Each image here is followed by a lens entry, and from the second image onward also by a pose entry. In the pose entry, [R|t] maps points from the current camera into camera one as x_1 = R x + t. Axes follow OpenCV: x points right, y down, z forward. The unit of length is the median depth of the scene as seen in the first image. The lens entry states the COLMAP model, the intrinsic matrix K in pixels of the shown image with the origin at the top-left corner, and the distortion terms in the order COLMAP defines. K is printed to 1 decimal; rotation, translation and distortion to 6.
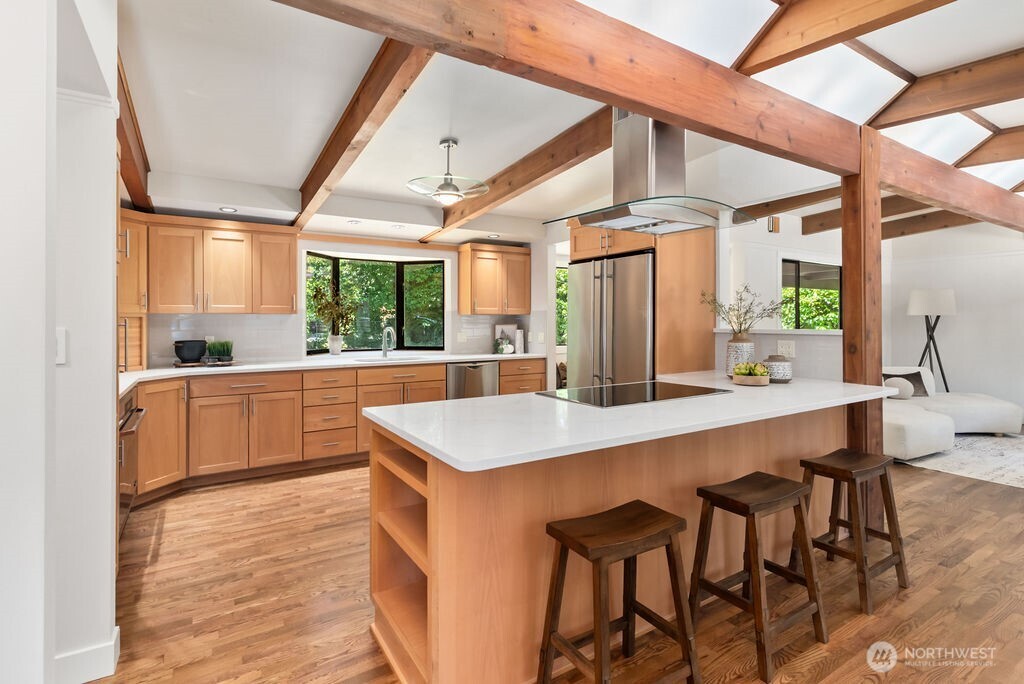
lens RADIAL K [[493.2, 0, 513.7], [0, 493.2, 318.9], [0, 0, 1]] dist [0.001866, -0.000972]
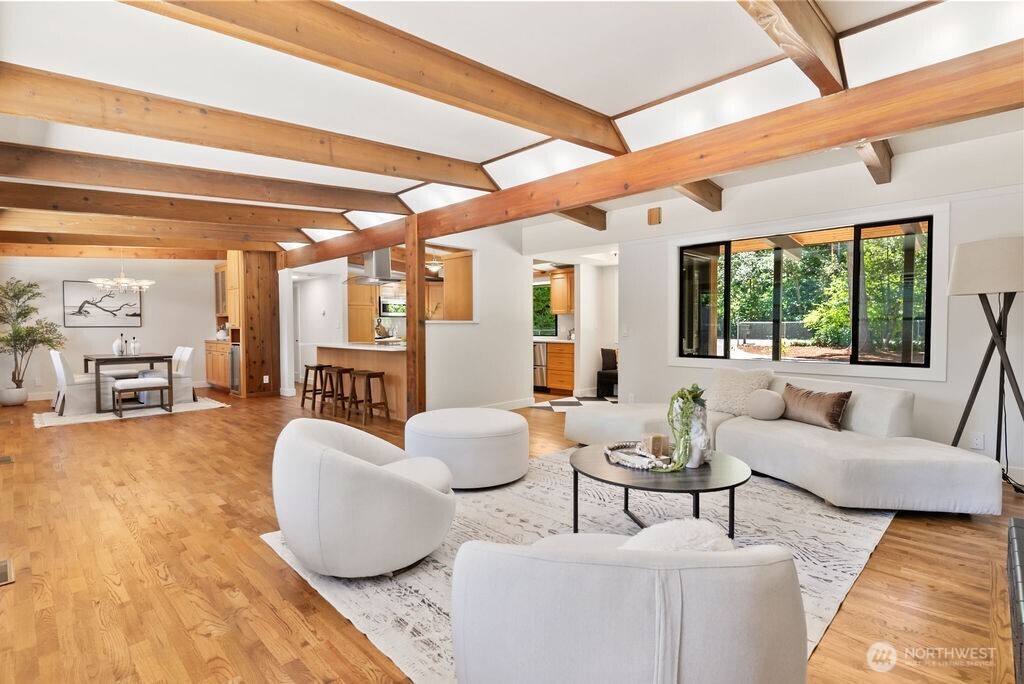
lens RADIAL K [[493.2, 0, 512.4], [0, 493.2, 340.2], [0, 0, 1]] dist [0.001866, -0.000972]
pose [[0.230592, 0.029556, -0.972602, 1.836905], [0.008723, 0.999436, 0.032439, 0.027566], [0.973012, -0.015964, 0.230204, 0.636677]]
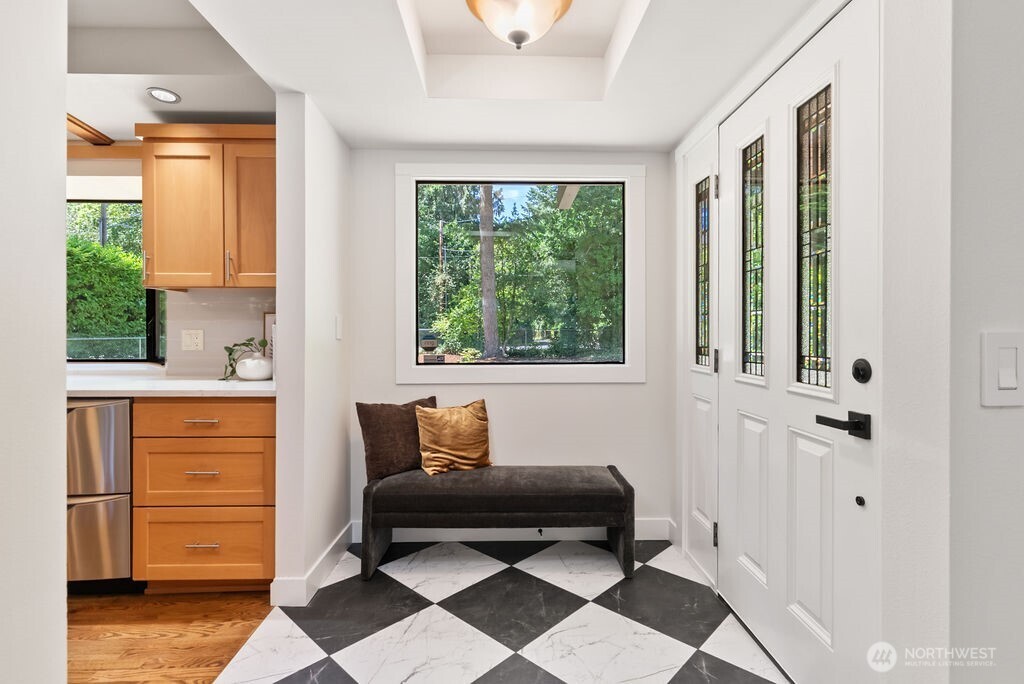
lens RADIAL K [[493.2, 0, 515.5], [0, 493.2, 337.9], [0, 0, 1]] dist [0.001866, -0.000972]
pose [[0.861742, 0.009771, -0.507252, 0.534815], [-0.001373, 0.999856, 0.016927, 0.035083], [0.507344, -0.013891, 0.861631, 0.995798]]
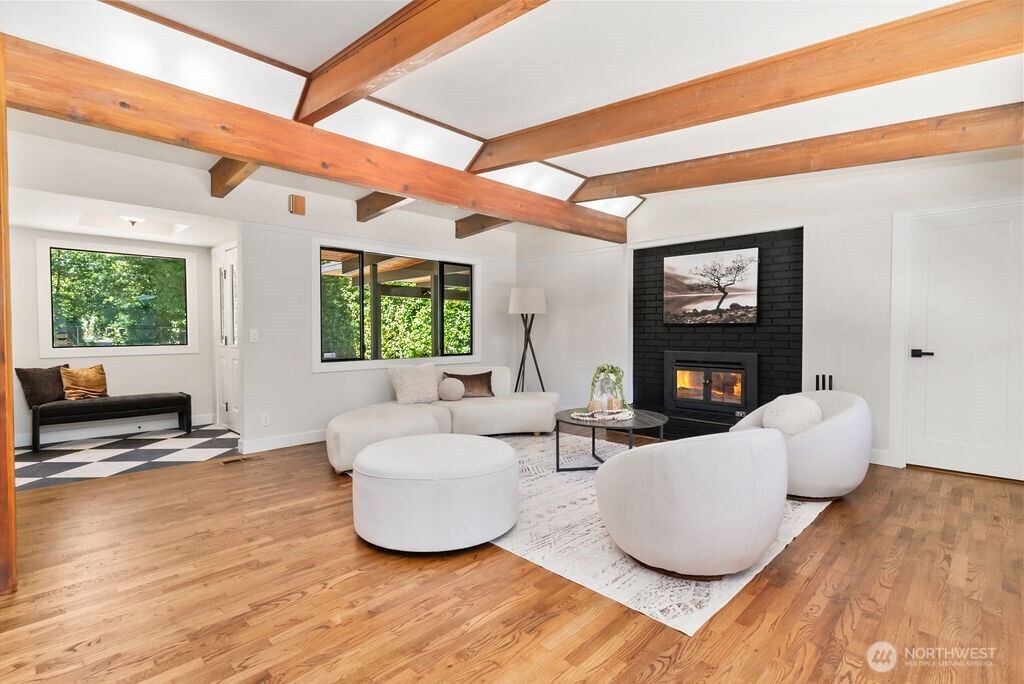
lens RADIAL K [[493.2, 0, 514.6], [0, 493.2, 339.3], [0, 0, 1]] dist [0.001866, -0.000972]
pose [[0.973490, -0.001542, 0.228724, 0.901569], [-0.003524, 0.999758, 0.021737, 0.032003], [-0.228702, -0.021967, 0.973249, 0.083700]]
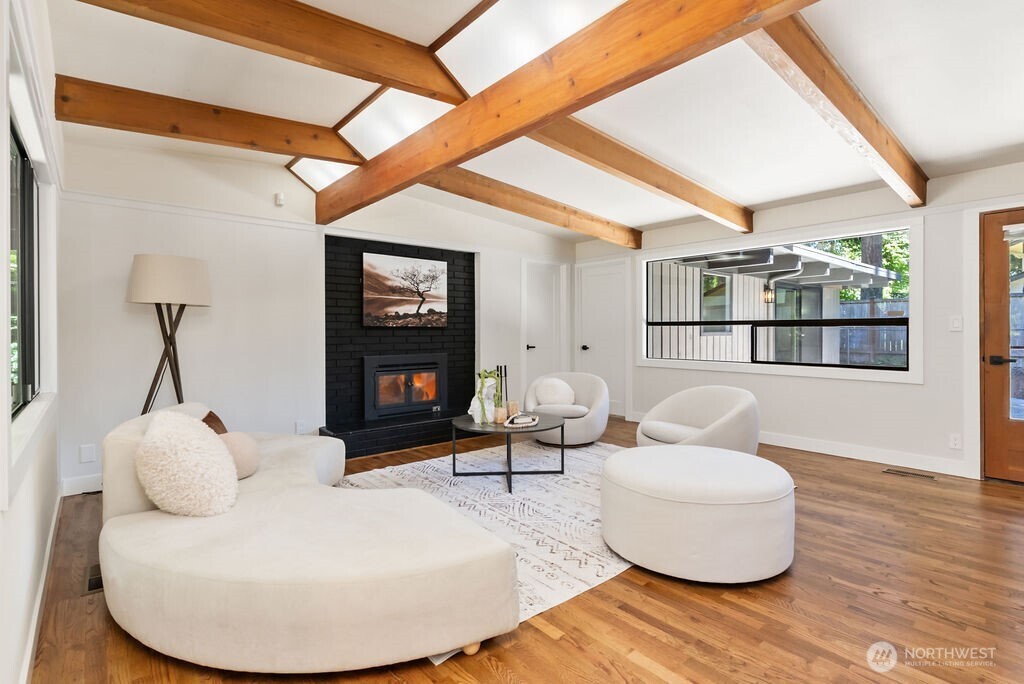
lens RADIAL K [[493.2, 0, 516.9], [0, 493.2, 331.2], [0, 0, 1]] dist [0.001866, -0.000972]
pose [[-0.150401, 0.007133, 0.988599, 0.381060], [-0.000450, 0.999973, -0.007284, 0.038145], [-0.988625, -0.001541, -0.150393, 1.067021]]
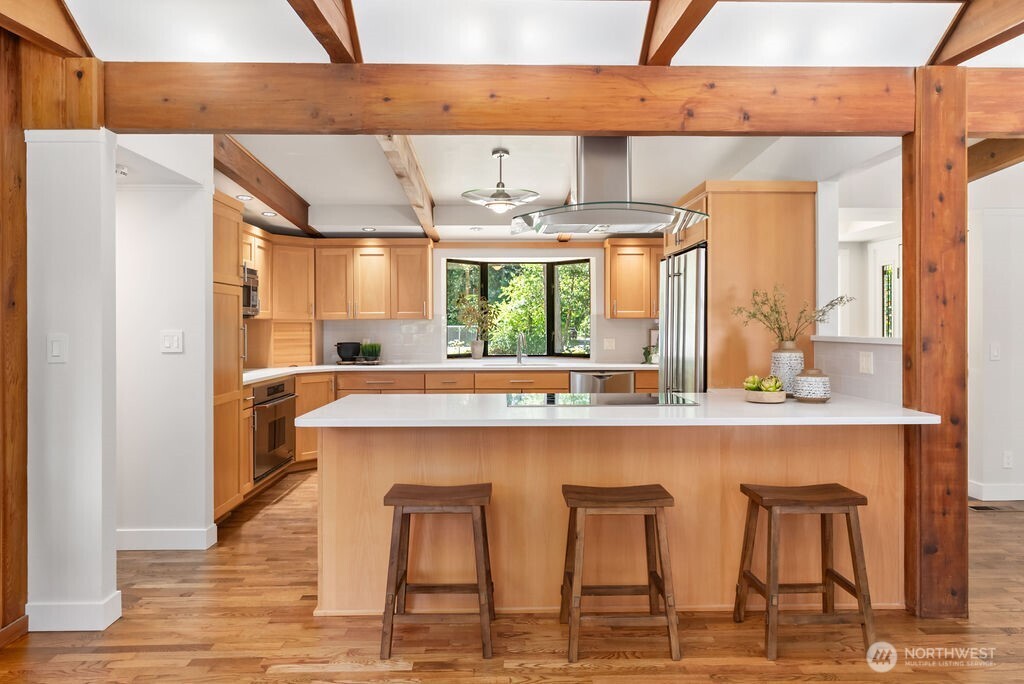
lens RADIAL K [[643.0, 0, 519.0], [0, 643.0, 327.1], [0, 0, 1]] dist [-0.003577, 0.003831]
pose [[0.859163, 0.001559, -0.511699, 0.462305], [0.001926, 0.999978, 0.006281, -0.001285], [0.511698, -0.006382, 0.859142, -0.104993]]
